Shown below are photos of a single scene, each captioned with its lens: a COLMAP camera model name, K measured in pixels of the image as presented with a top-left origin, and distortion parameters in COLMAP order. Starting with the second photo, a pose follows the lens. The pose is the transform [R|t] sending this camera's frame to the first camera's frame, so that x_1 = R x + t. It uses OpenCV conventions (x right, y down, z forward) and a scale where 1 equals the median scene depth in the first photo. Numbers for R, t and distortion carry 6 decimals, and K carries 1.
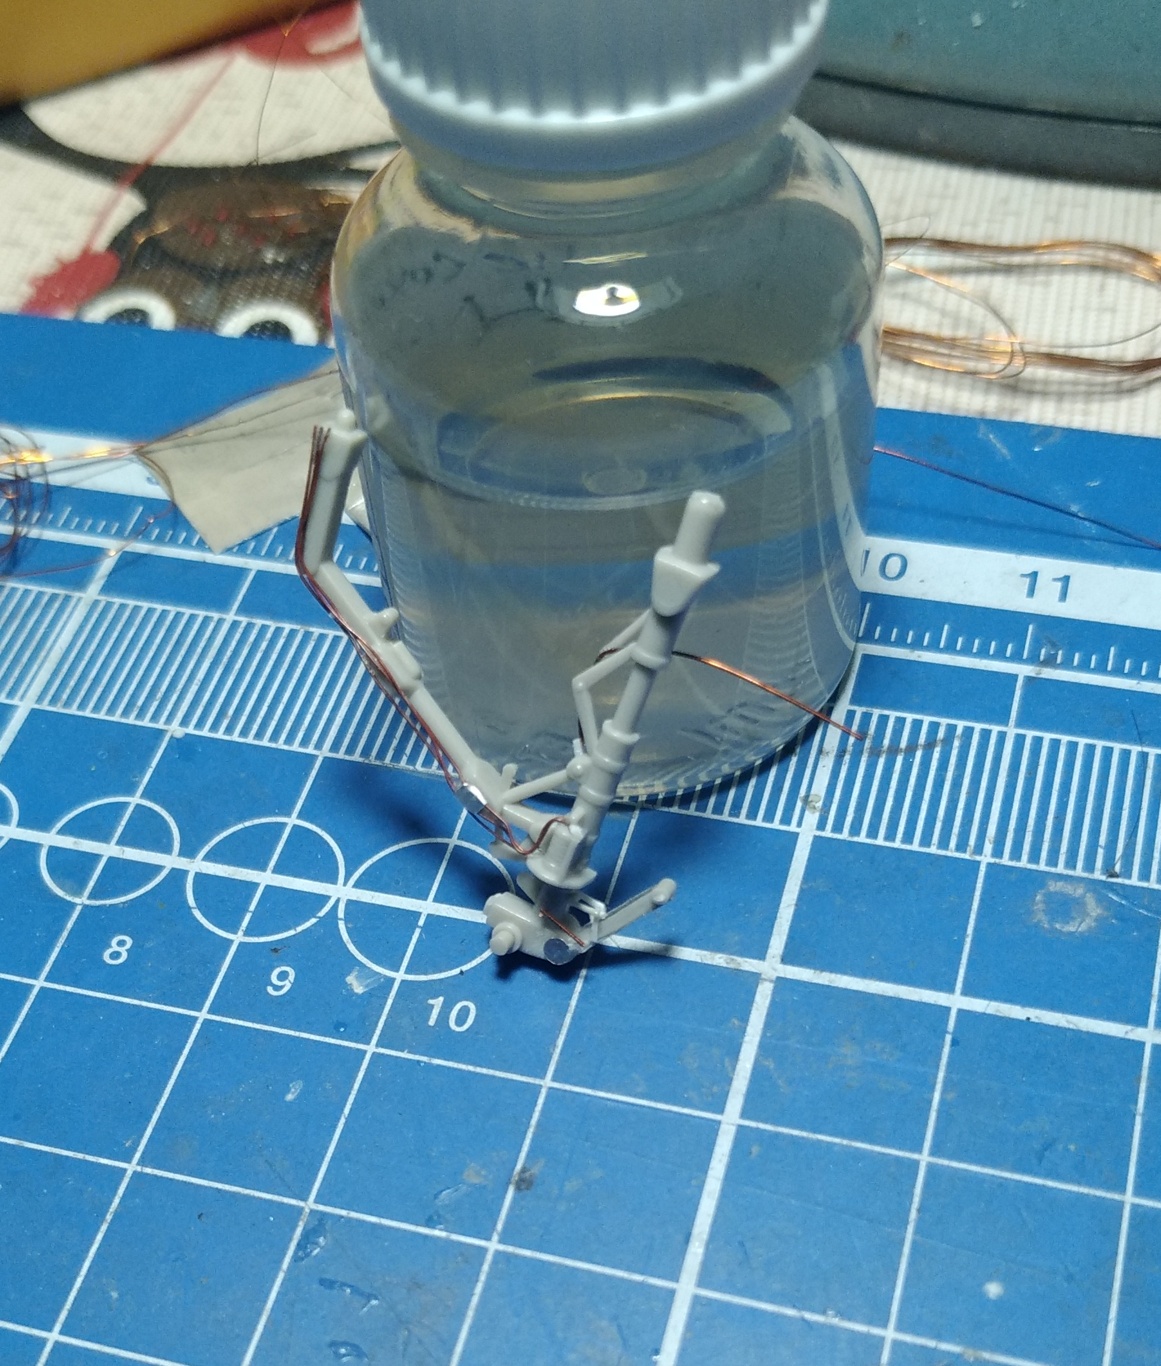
lens RADIAL K [[2214.2, 0, 581.8], [0, 2214.2, 684.3], [0, 0, 1]] dist [0.004364, 0.000000]
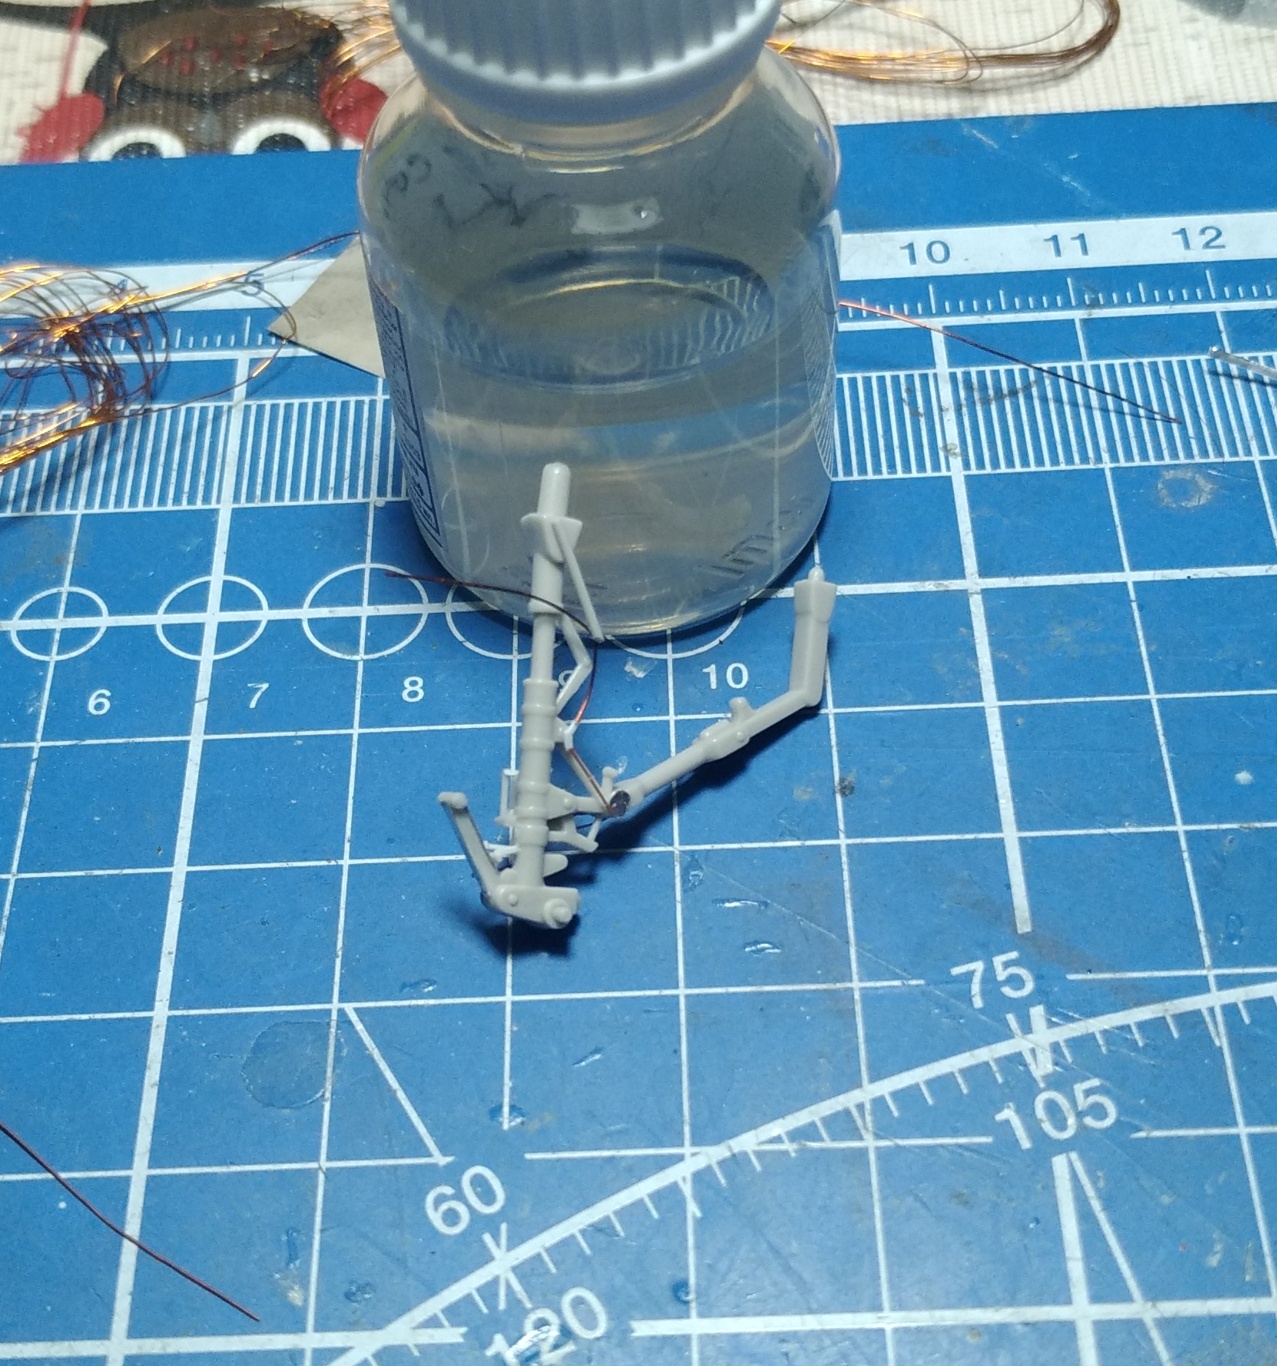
lens RADIAL K [[1711.1, 0, 638.0], [0, 1711.1, 684.2], [0, 0, 1]] dist [0.040996, 0.000000]
pose [[0.949393, -0.228595, 0.215401, -0.276942], [0.186658, 0.962181, 0.198410, -0.041338], [-0.252611, -0.148163, 0.956157, 0.080298]]
